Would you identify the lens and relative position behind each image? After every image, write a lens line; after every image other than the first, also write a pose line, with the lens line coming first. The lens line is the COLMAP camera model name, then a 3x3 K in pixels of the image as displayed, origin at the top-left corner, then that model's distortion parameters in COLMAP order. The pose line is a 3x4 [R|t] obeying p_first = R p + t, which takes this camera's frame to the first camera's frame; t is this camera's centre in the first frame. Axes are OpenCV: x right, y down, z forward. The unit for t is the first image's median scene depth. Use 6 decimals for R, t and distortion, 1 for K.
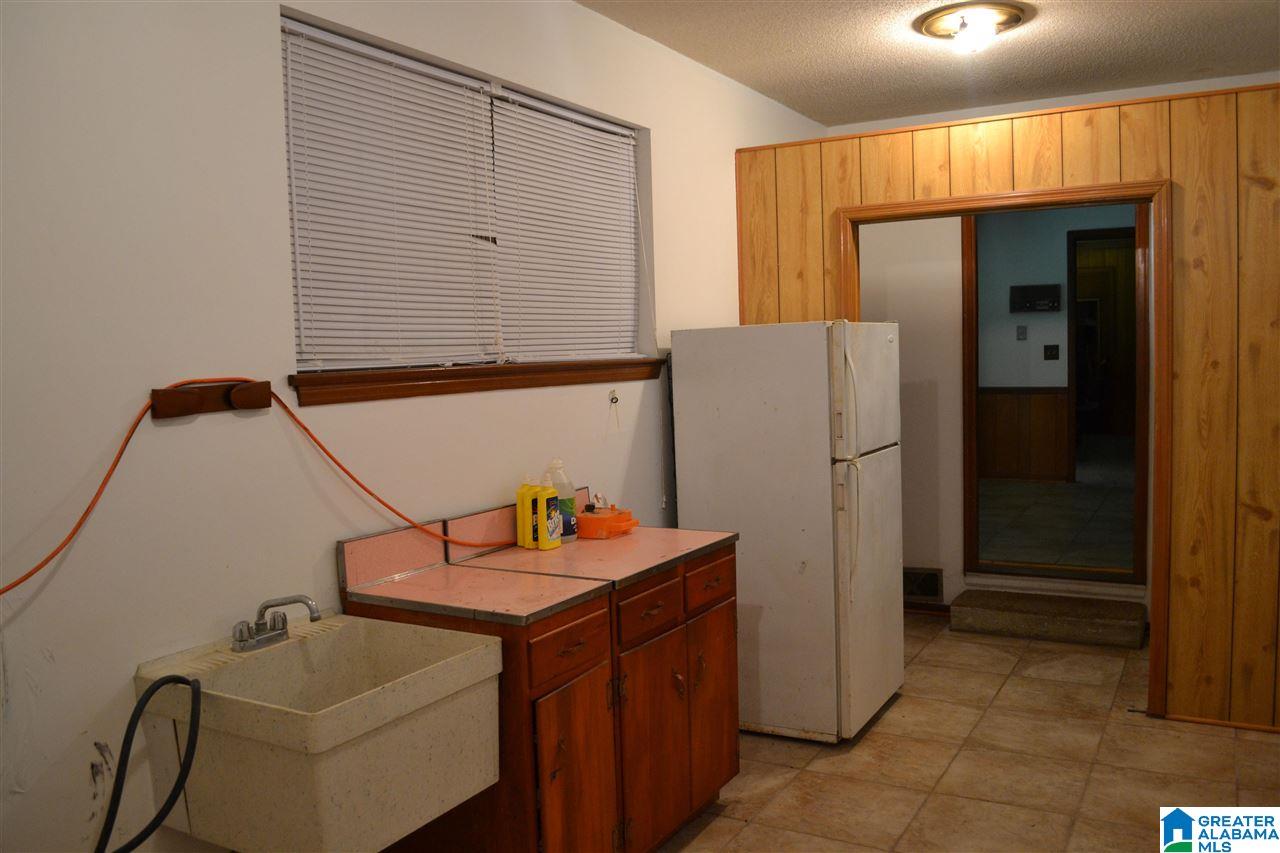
lens RADIAL K [[1028.9, 0, 640.0], [0, 1028.9, 426.5], [0, 0, 1]] dist [-0.084298, 0.000284]
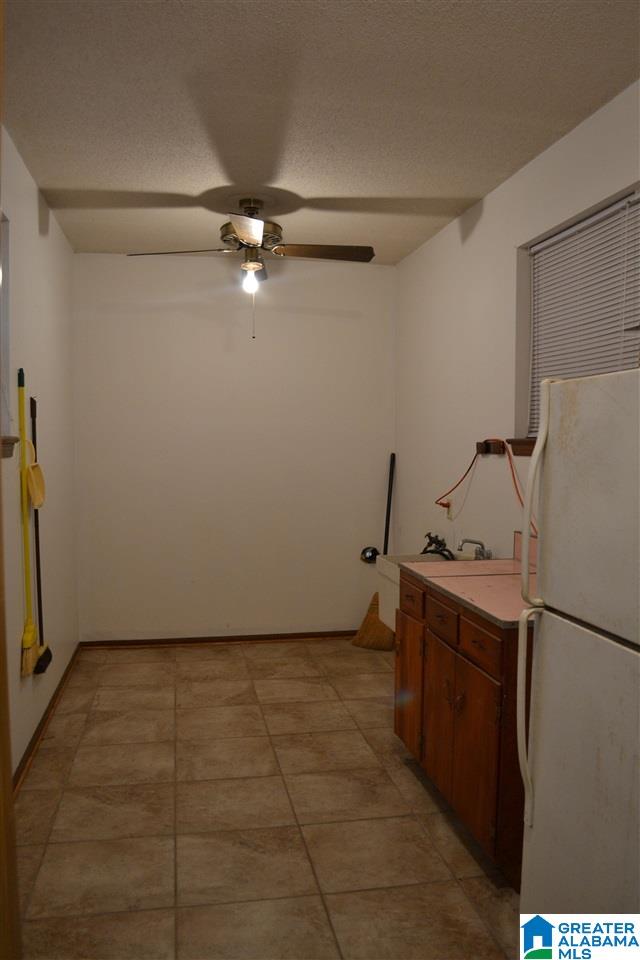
lens RADIAL K [[771.6, 0, 320.0], [0, 771.6, 480.0], [0, 0, 1]] dist [-0.084298, 0.000284]
pose [[-0.760393, 0.061980, -0.646499, 0.880961], [-0.025079, 0.991891, 0.124590, -0.143687], [0.648978, 0.110951, -0.752673, 1.842811]]
